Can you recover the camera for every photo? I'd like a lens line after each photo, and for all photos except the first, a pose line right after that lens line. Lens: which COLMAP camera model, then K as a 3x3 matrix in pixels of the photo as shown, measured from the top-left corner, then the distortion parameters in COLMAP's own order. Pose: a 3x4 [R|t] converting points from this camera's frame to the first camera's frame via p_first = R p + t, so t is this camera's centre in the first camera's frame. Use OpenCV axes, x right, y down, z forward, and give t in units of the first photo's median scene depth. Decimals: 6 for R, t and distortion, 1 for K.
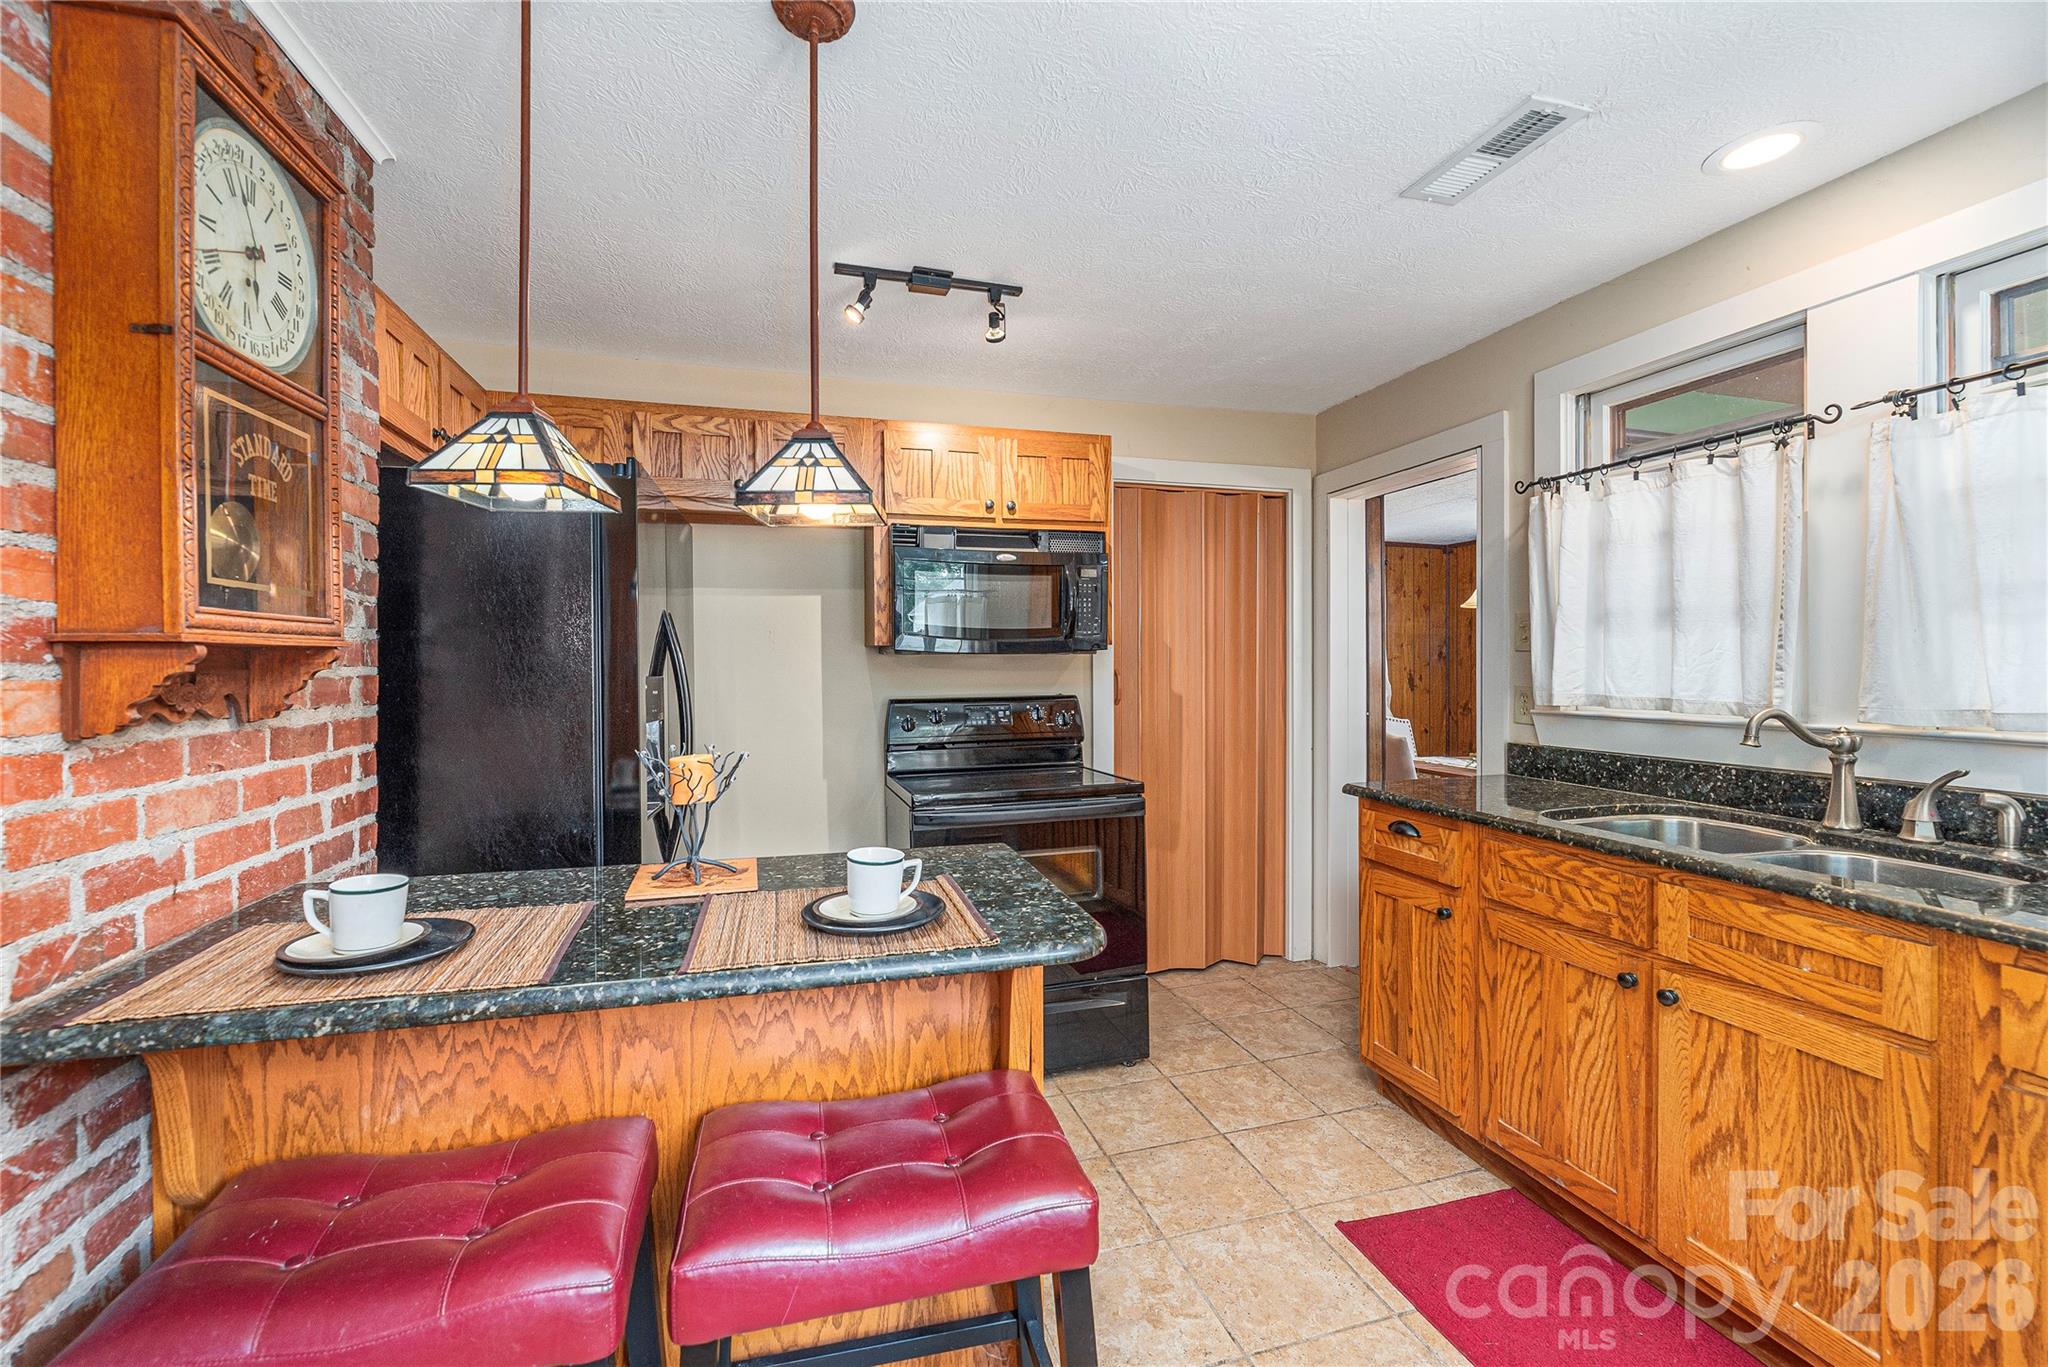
lens RADIAL K [[834.5, 0, 1039.3], [0, 834.5, 670.4], [0, 0, 1]] dist [-0.003529, -0.001092]
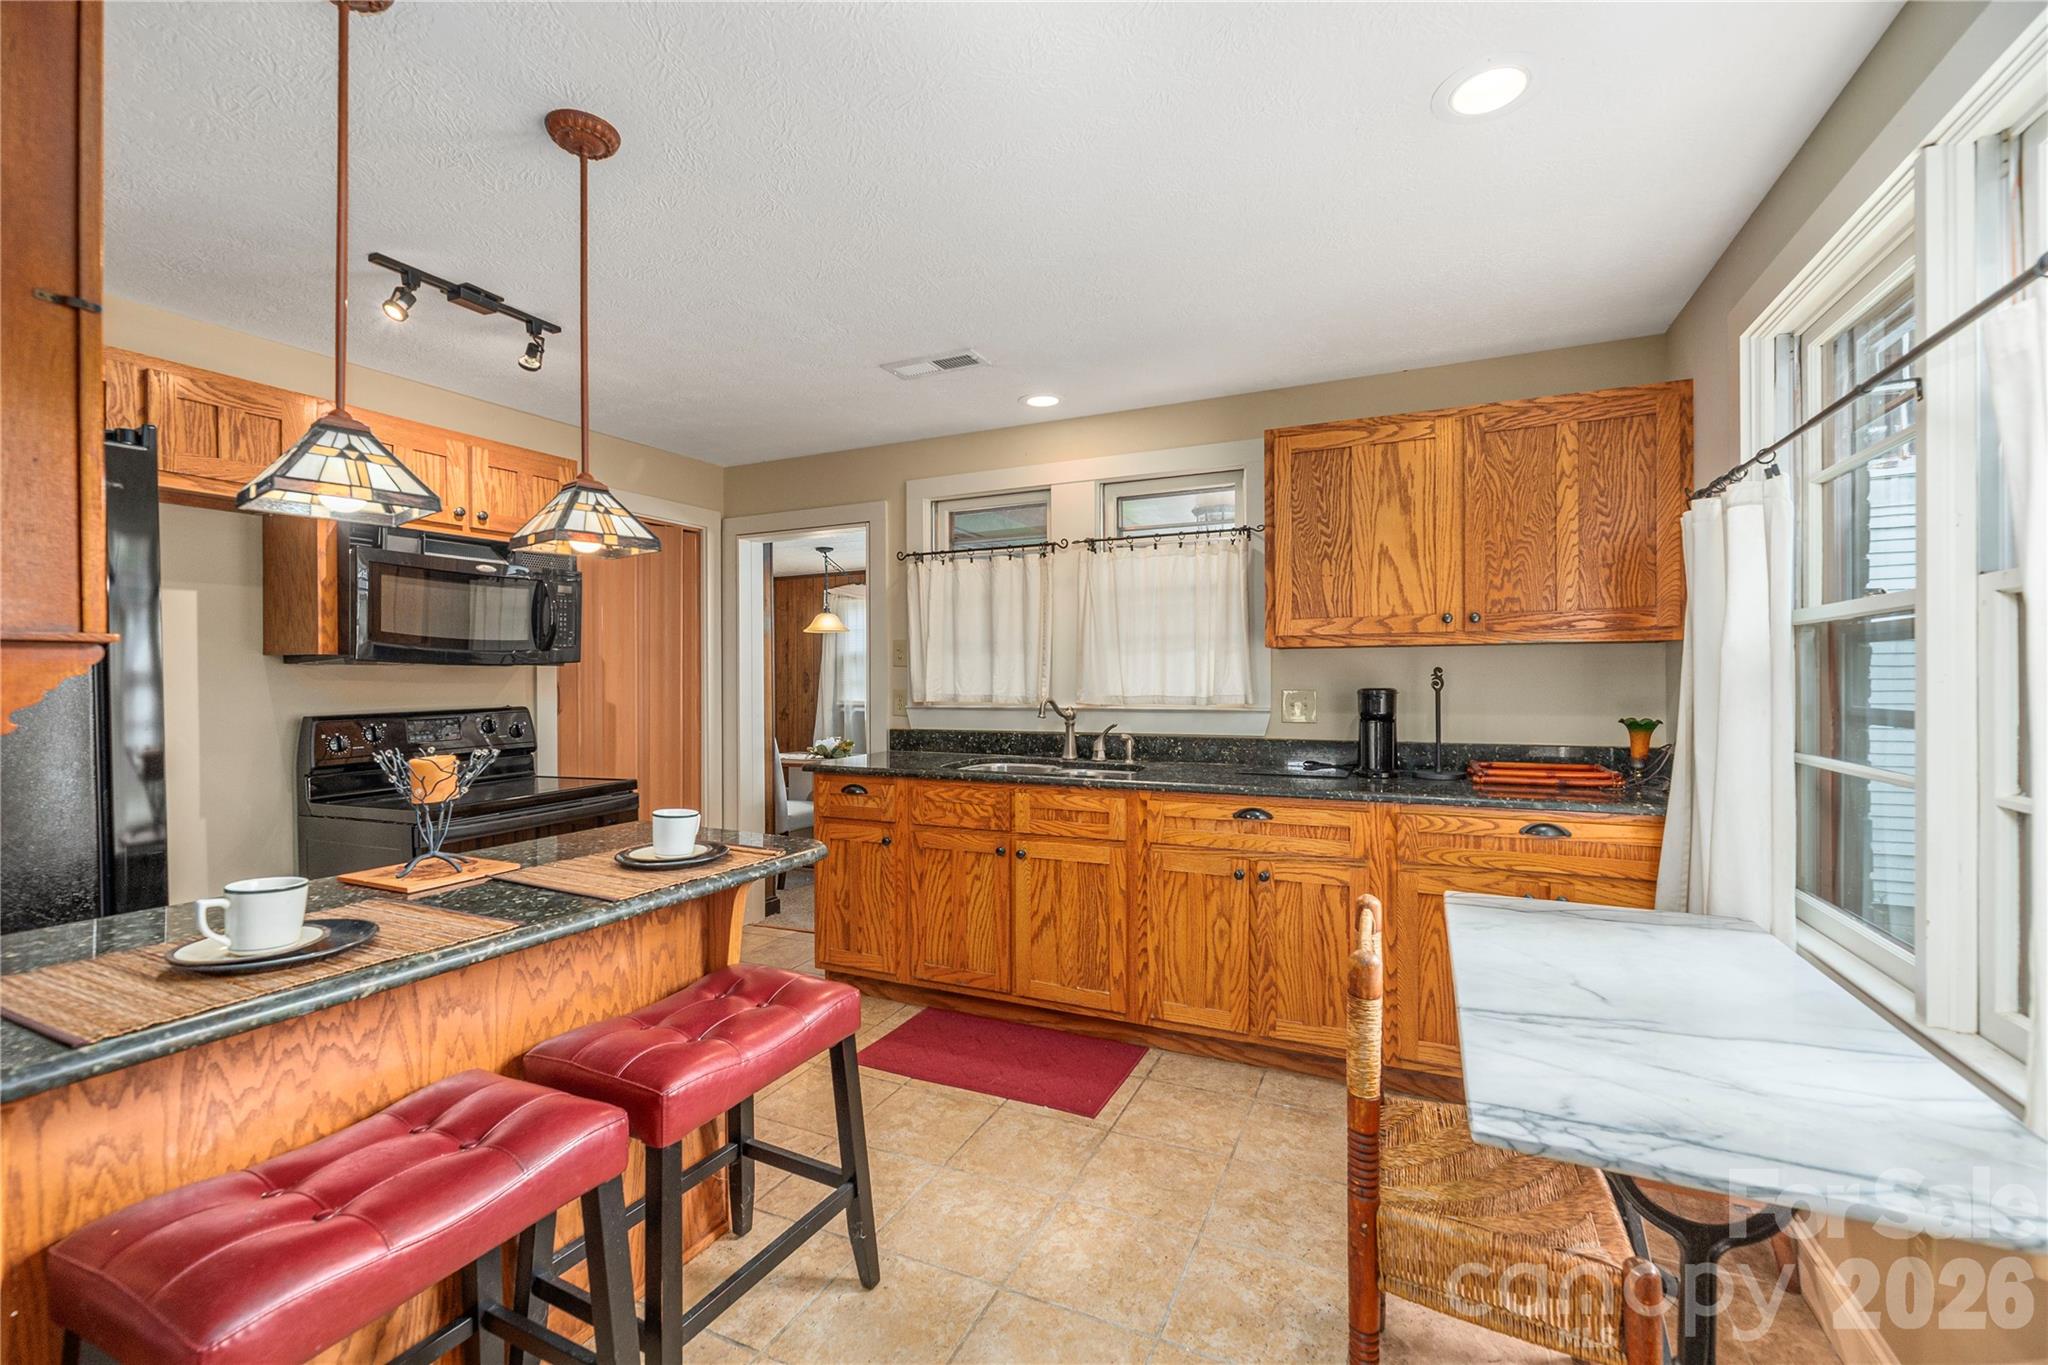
lens RADIAL K [[834.5, 0, 1003.1], [0, 834.5, 680.2], [0, 0, 1]] dist [-0.003529, -0.001092]
pose [[0.679119, -0.003856, 0.734018, -0.586558], [0.008692, 0.999958, -0.002788, 0.011348], [-0.733977, 0.008273, 0.679124, -0.215635]]
